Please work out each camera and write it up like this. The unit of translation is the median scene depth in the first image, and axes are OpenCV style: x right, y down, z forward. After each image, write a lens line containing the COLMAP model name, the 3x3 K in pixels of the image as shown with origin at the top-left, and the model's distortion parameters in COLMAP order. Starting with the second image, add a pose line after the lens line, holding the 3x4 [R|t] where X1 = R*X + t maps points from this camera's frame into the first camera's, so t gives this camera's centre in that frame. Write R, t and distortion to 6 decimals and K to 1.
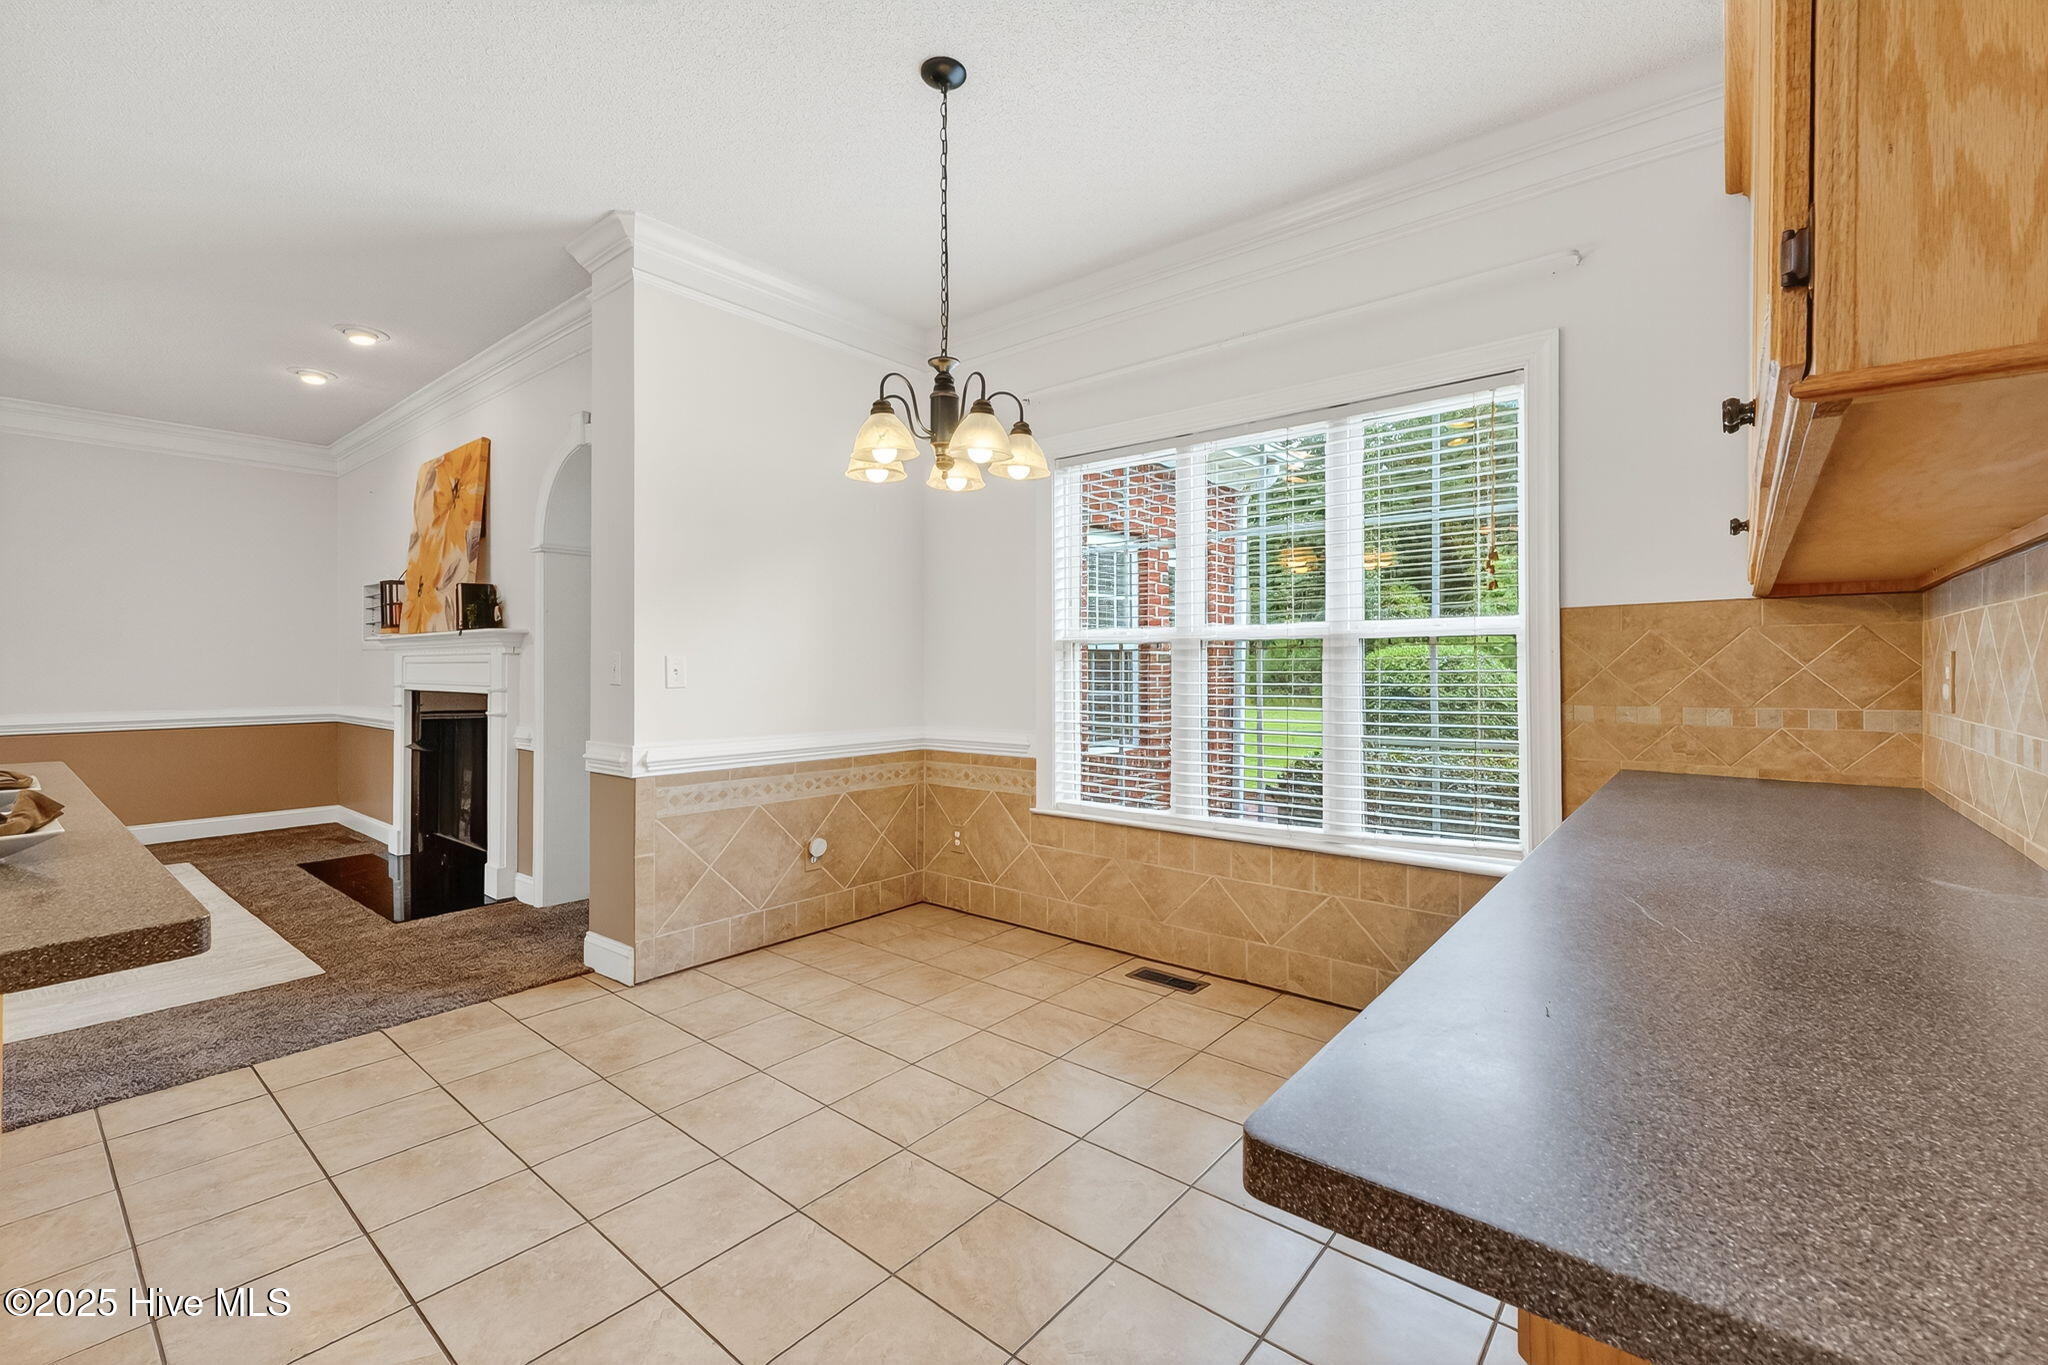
lens RADIAL K [[860.9, 0, 1027.9], [0, 860.9, 660.8], [0, 0, 1]] dist [0.001247, -0.000027]
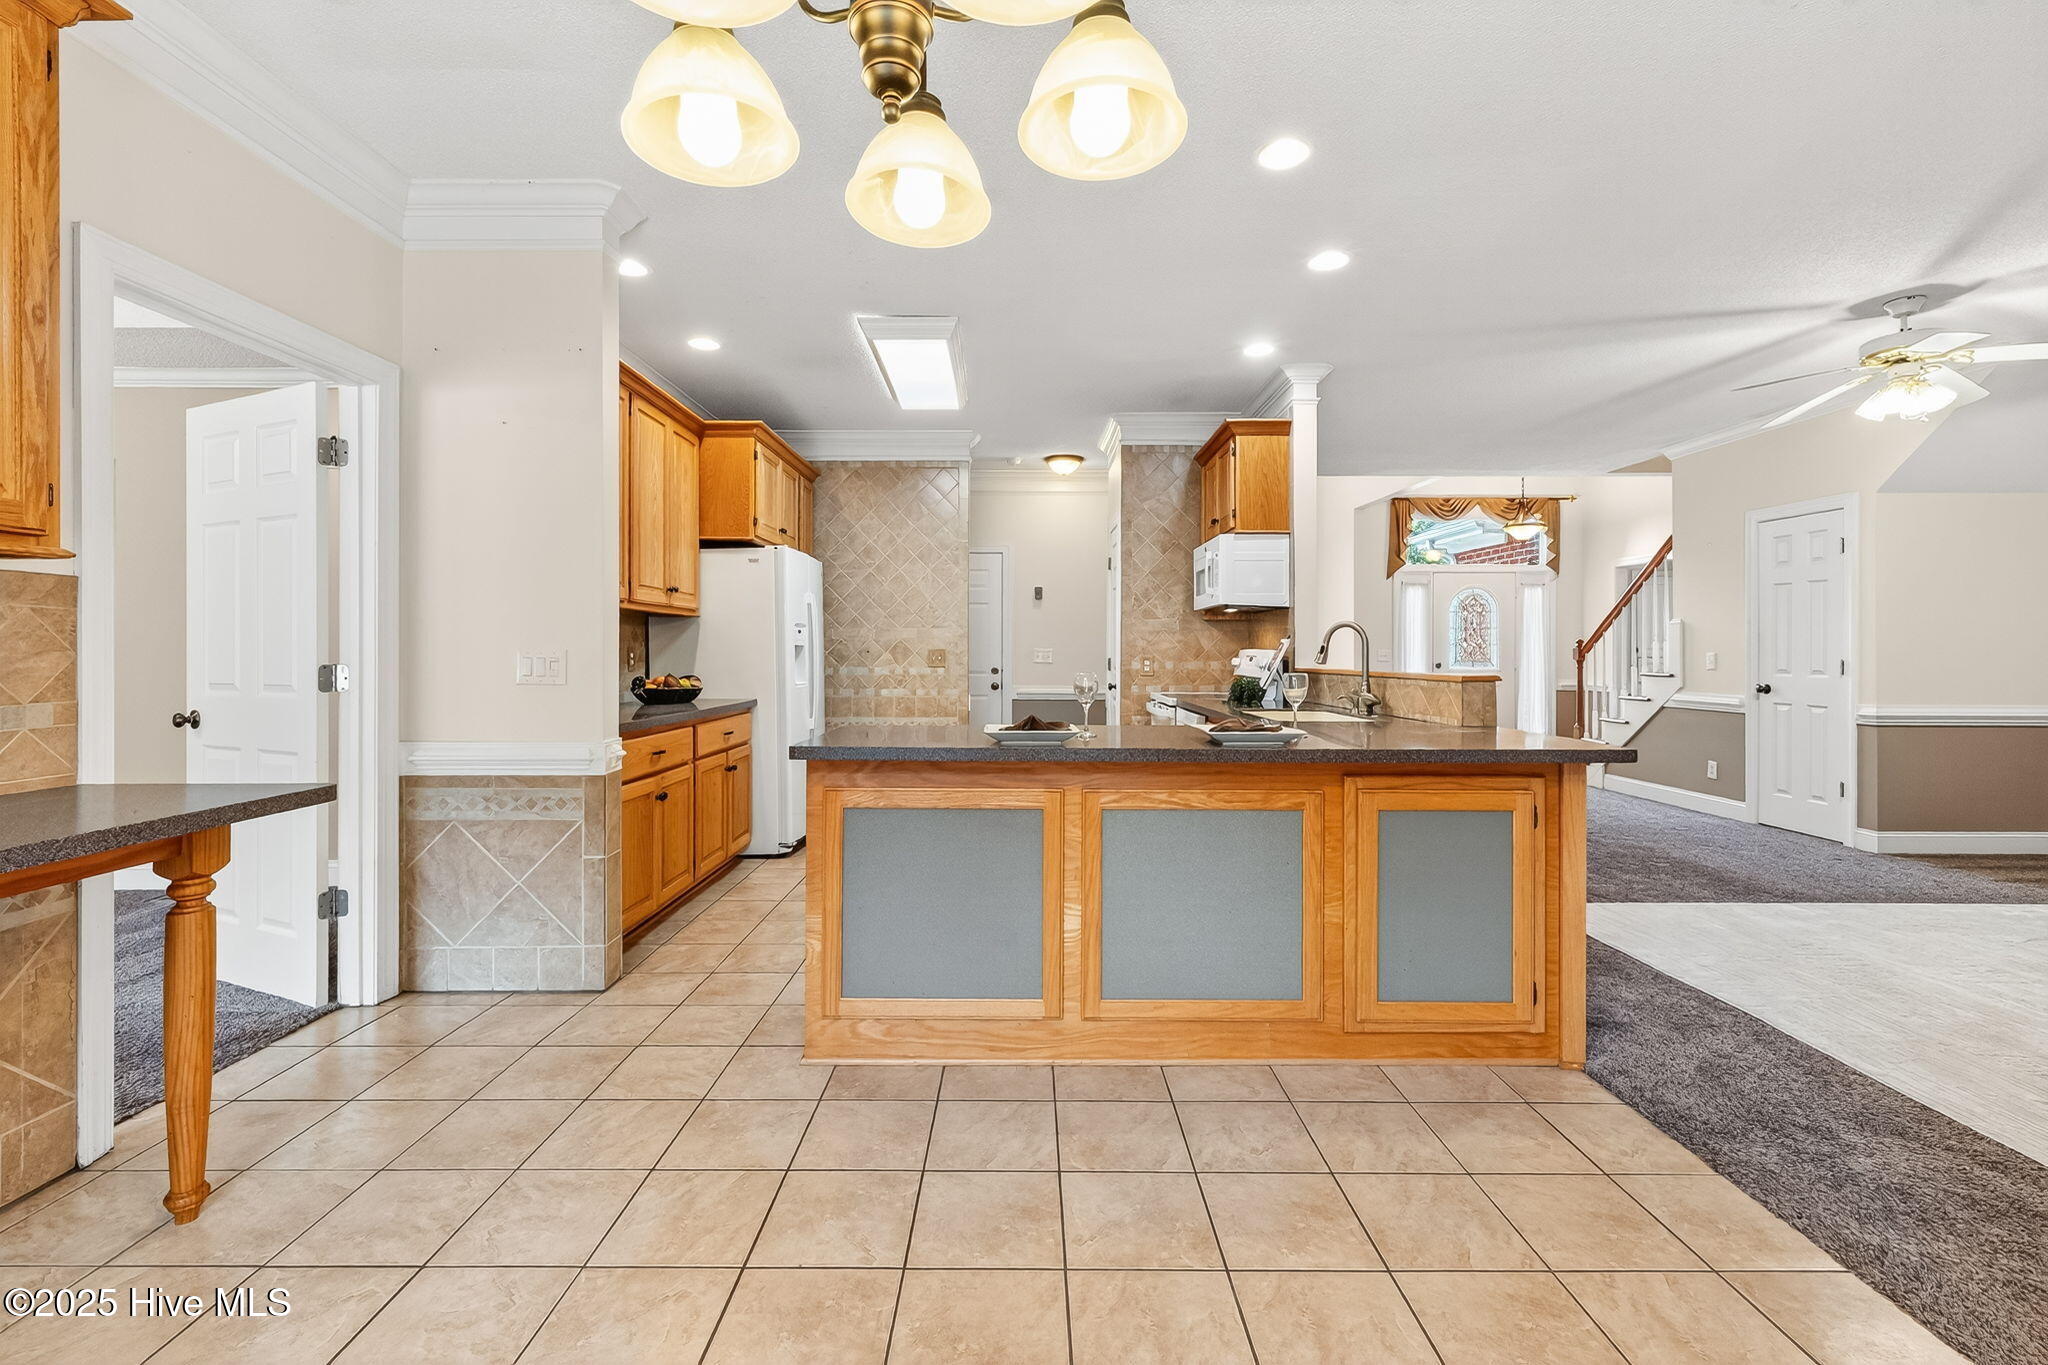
lens RADIAL K [[866.3, 0, 1025.2], [0, 866.3, 649.3], [0, 0, 1]] dist [0.002167, 0.000318]
pose [[-0.771972, -0.002078, -0.635654, 0.064715], [0.003509, 0.999965, -0.007529, 0.003314], [0.635647, -0.008043, -0.771938, 1.049190]]
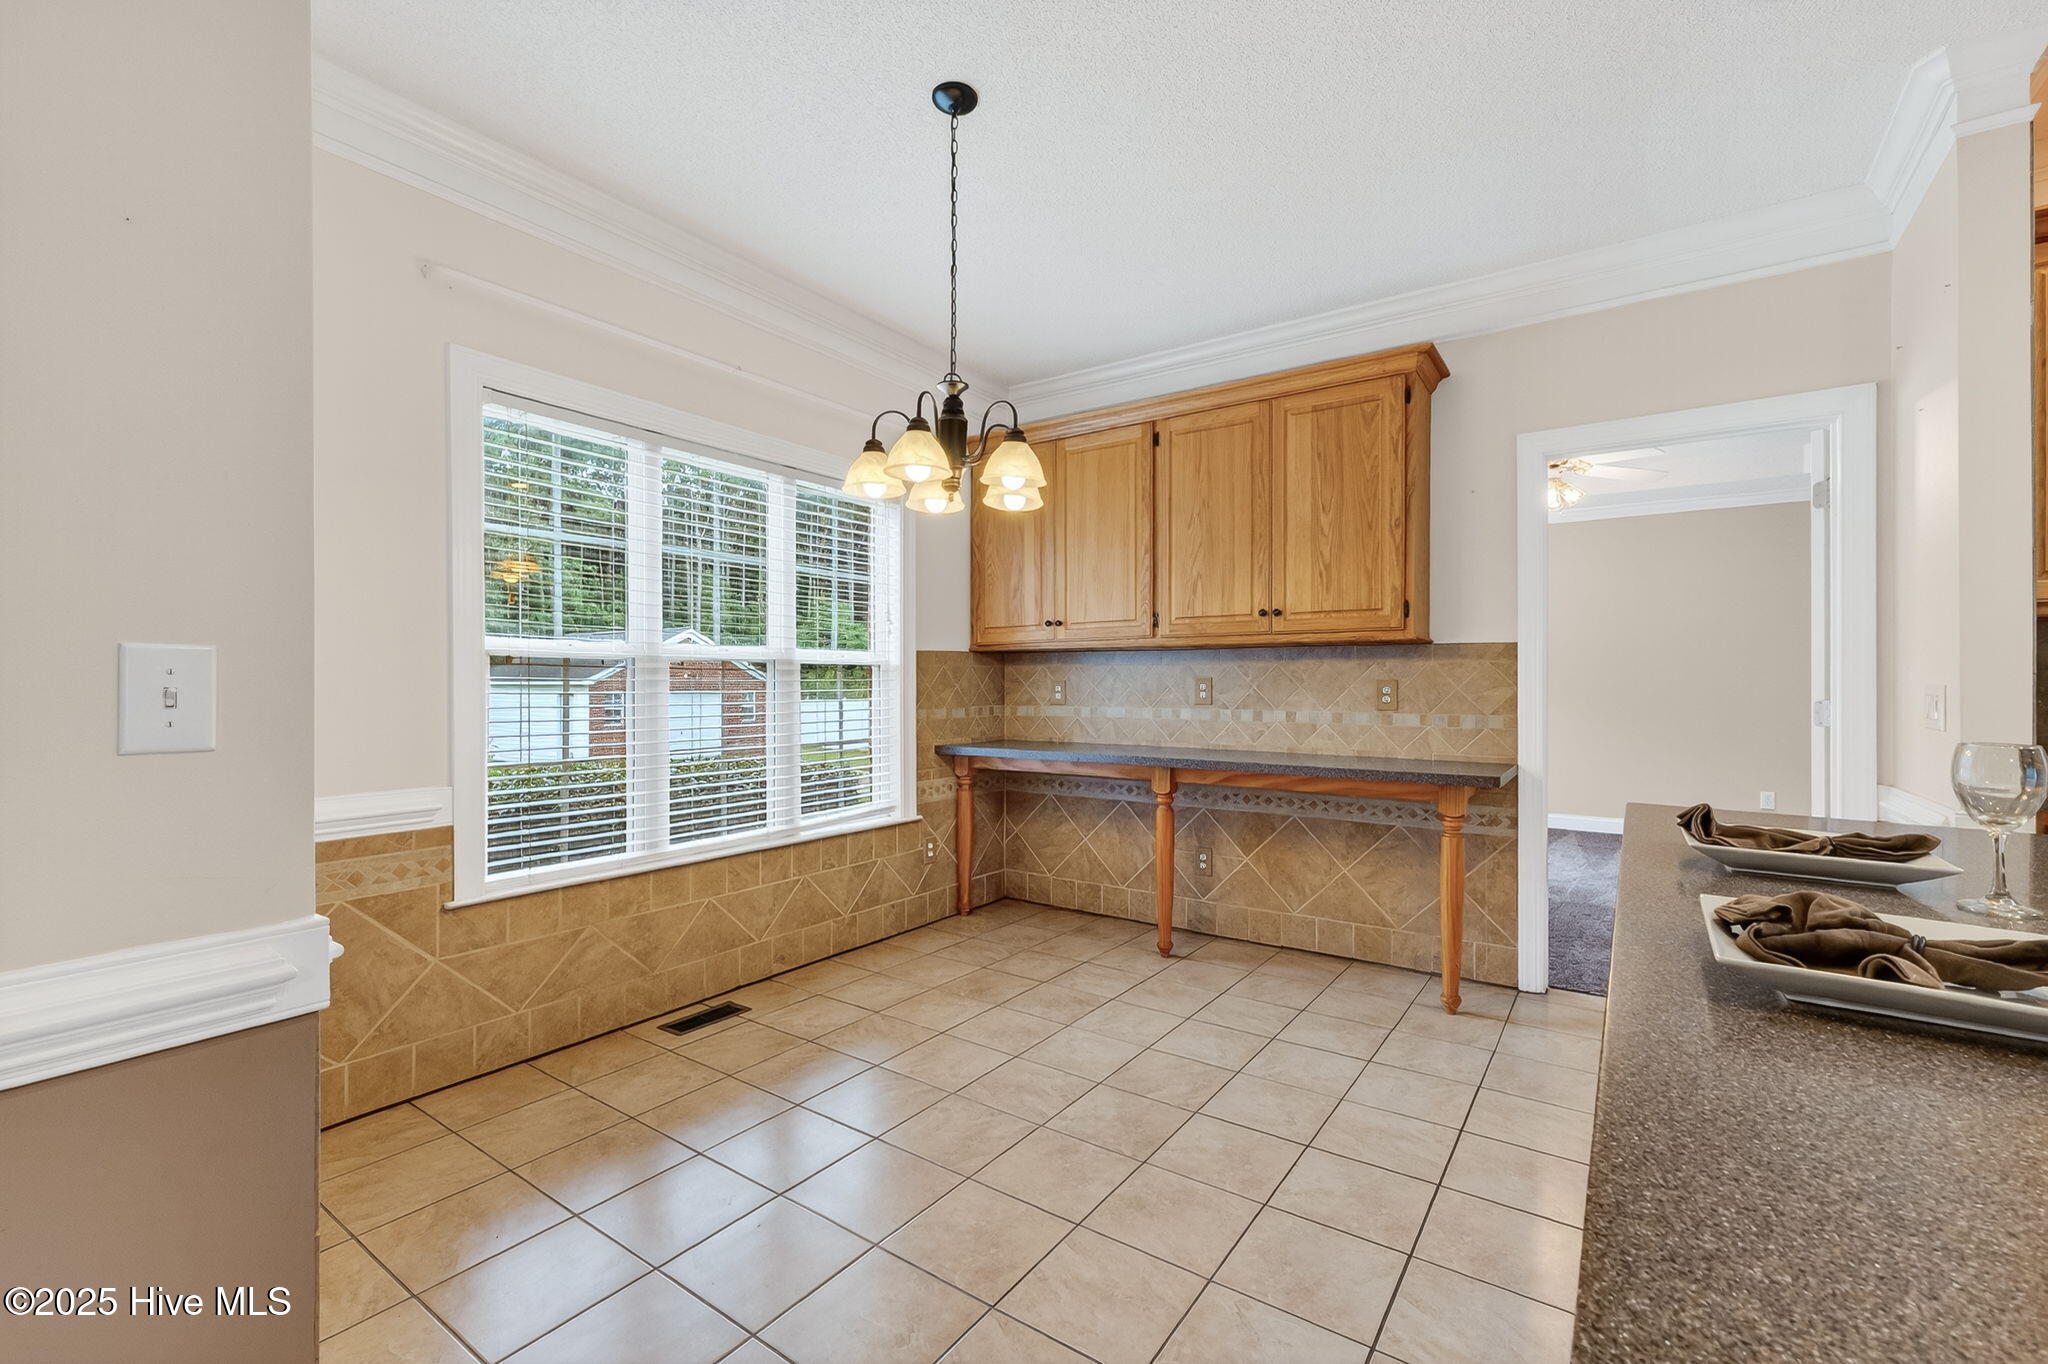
lens RADIAL K [[874.3, 0, 1024.0], [0, 874.3, 682.0], [0, 0, 1]] dist [0.003625, 0.000358]
pose [[-0.076281, -0.000403, 0.997086, -0.907623], [-0.009600, 0.999954, -0.000331, -0.001956], [-0.997040, -0.009597, -0.076281, 0.801975]]
